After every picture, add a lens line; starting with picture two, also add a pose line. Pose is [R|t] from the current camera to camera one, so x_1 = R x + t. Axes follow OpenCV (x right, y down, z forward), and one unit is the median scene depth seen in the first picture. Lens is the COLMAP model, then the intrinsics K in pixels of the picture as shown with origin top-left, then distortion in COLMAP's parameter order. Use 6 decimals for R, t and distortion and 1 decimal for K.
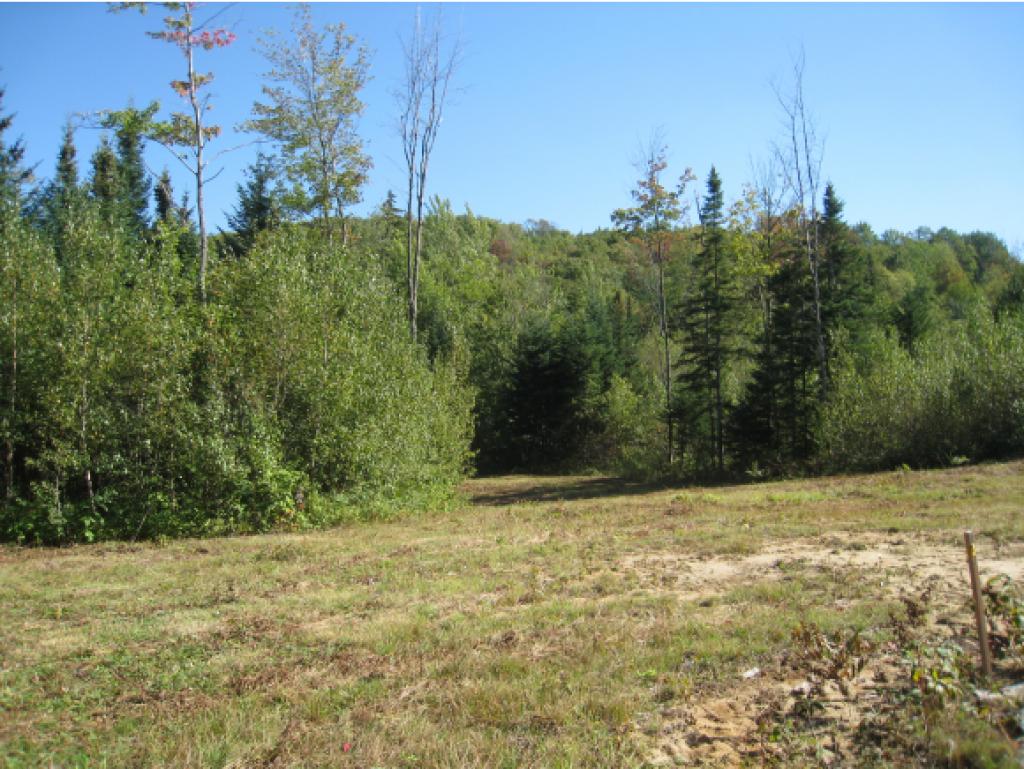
lens RADIAL K [[837.7, 0, 512.0], [0, 837.7, 384.5], [0, 0, 1]] dist [-0.179891, 0.138210]
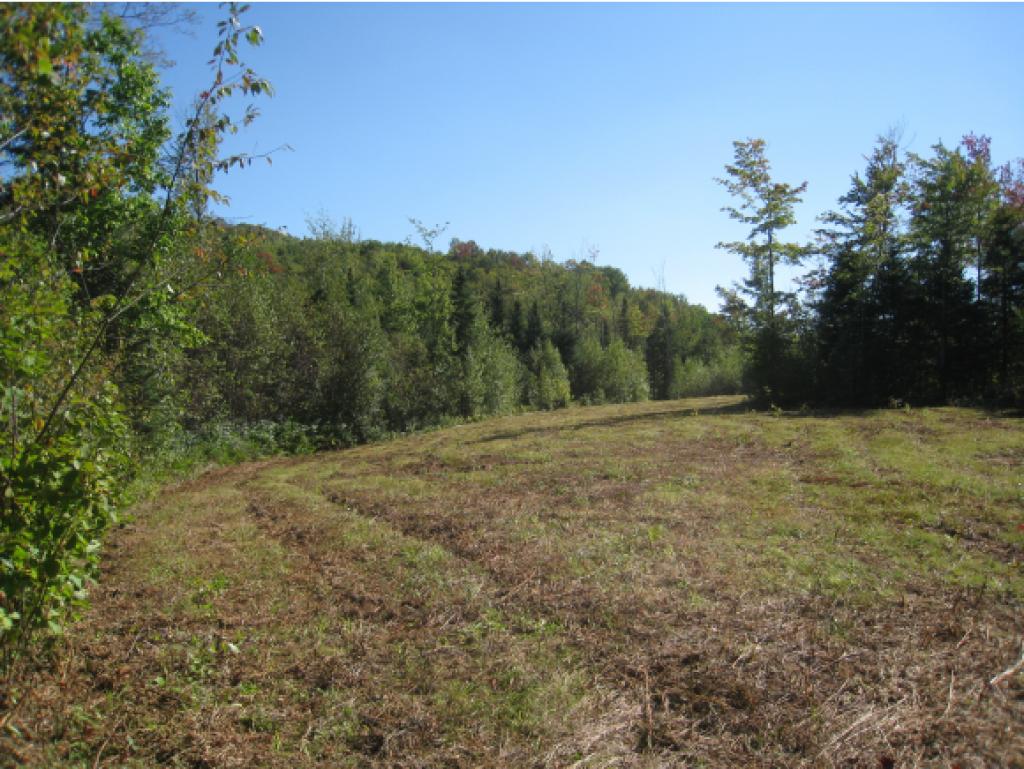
lens RADIAL K [[837.7, 0, 512.0], [0, 837.7, 384.5], [0, 0, 1]] dist [-0.179891, 0.138210]
pose [[0.891067, 0.003699, 0.453856, -1.286189], [-0.008352, 0.999931, 0.008248, 0.008645], [-0.453795, -0.011140, 0.891037, -1.223600]]
